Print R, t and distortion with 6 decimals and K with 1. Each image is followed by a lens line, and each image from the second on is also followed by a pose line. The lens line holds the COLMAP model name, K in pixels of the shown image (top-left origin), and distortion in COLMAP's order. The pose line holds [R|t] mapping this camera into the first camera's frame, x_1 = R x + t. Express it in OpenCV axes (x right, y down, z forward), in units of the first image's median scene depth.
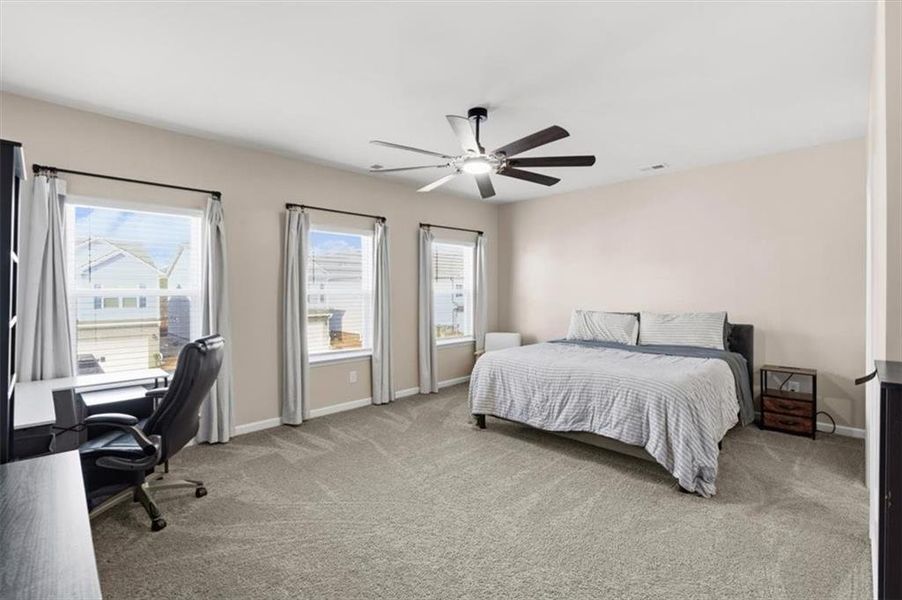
lens RADIAL K [[413.6, 0, 445.9], [0, 413.6, 296.3], [0, 0, 1]] dist [-0.003891, 0.000538]
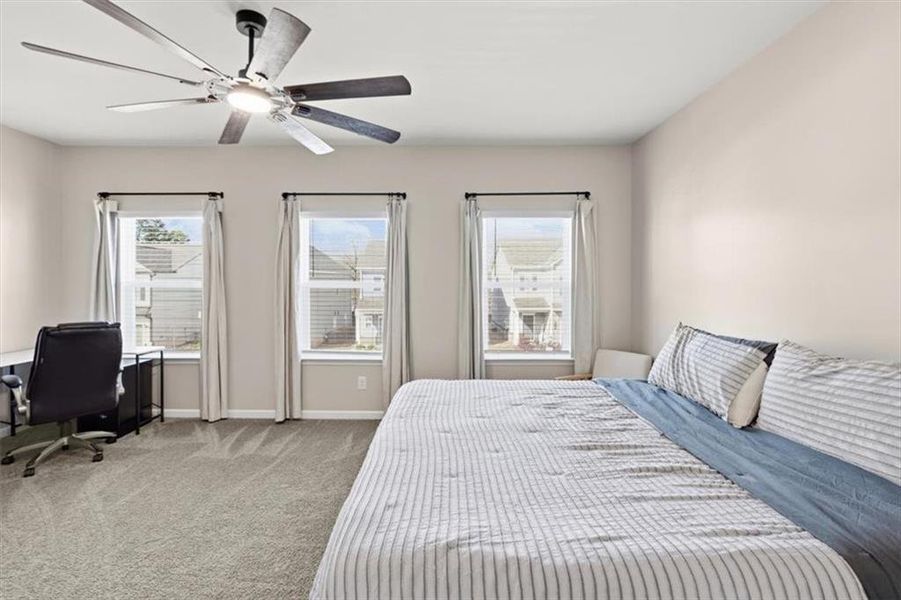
lens RADIAL K [[418.7, 0, 468.5], [0, 418.7, 298.4], [0, 0, 1]] dist [-0.012385, 0.000178]
pose [[0.708705, 0.028953, -0.704911, 0.598952], [-0.014626, 0.999546, 0.026350, -0.009596], [0.705353, -0.008364, 0.708807, 0.584699]]
